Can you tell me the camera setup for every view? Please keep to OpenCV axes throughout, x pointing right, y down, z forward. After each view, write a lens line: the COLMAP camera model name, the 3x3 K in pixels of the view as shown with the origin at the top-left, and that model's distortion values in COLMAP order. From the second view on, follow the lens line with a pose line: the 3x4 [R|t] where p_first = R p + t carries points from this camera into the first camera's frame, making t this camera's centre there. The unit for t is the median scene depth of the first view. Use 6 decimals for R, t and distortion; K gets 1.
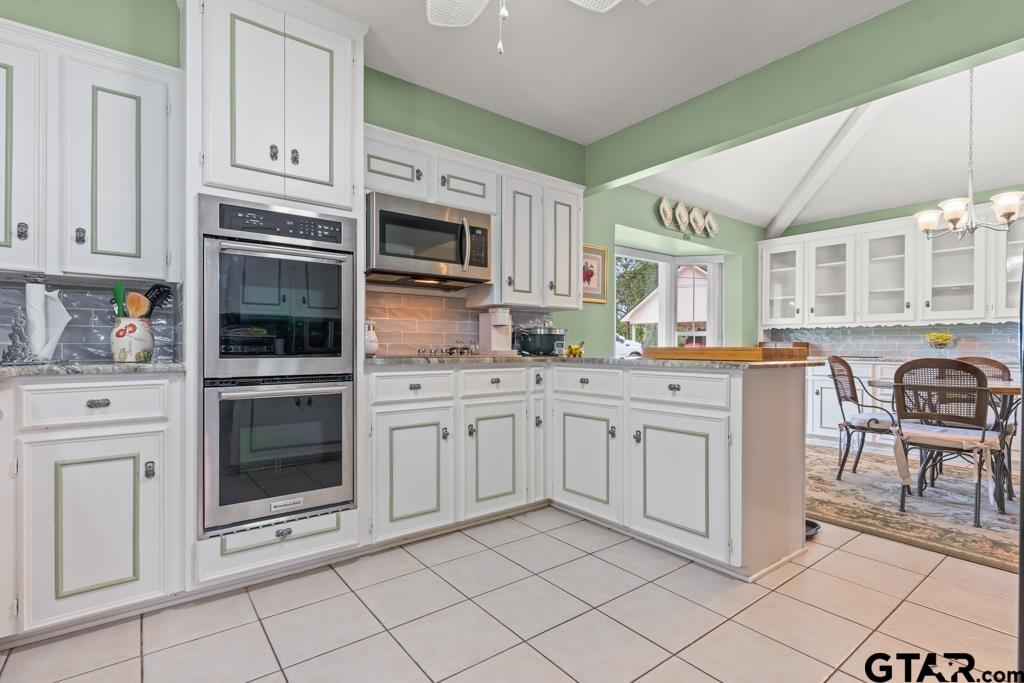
lens RADIAL K [[489.9, 0, 501.0], [0, 489.9, 342.7], [0, 0, 1]] dist [-0.000112, 0.000249]
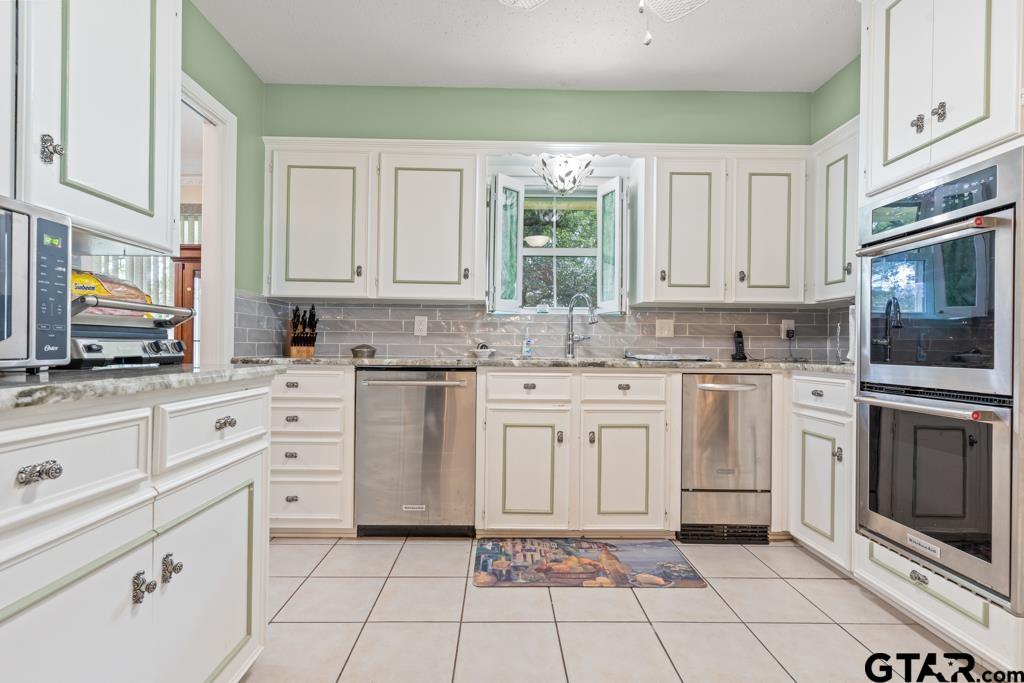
lens RADIAL K [[489.9, 0, 509.1], [0, 489.9, 347.2], [0, 0, 1]] dist [-0.000112, 0.000249]
pose [[-0.589824, -0.008476, -0.807487, 0.584164], [-0.007580, 0.999959, -0.004960, 0.008116], [0.807496, 0.003196, -0.589864, 0.850402]]
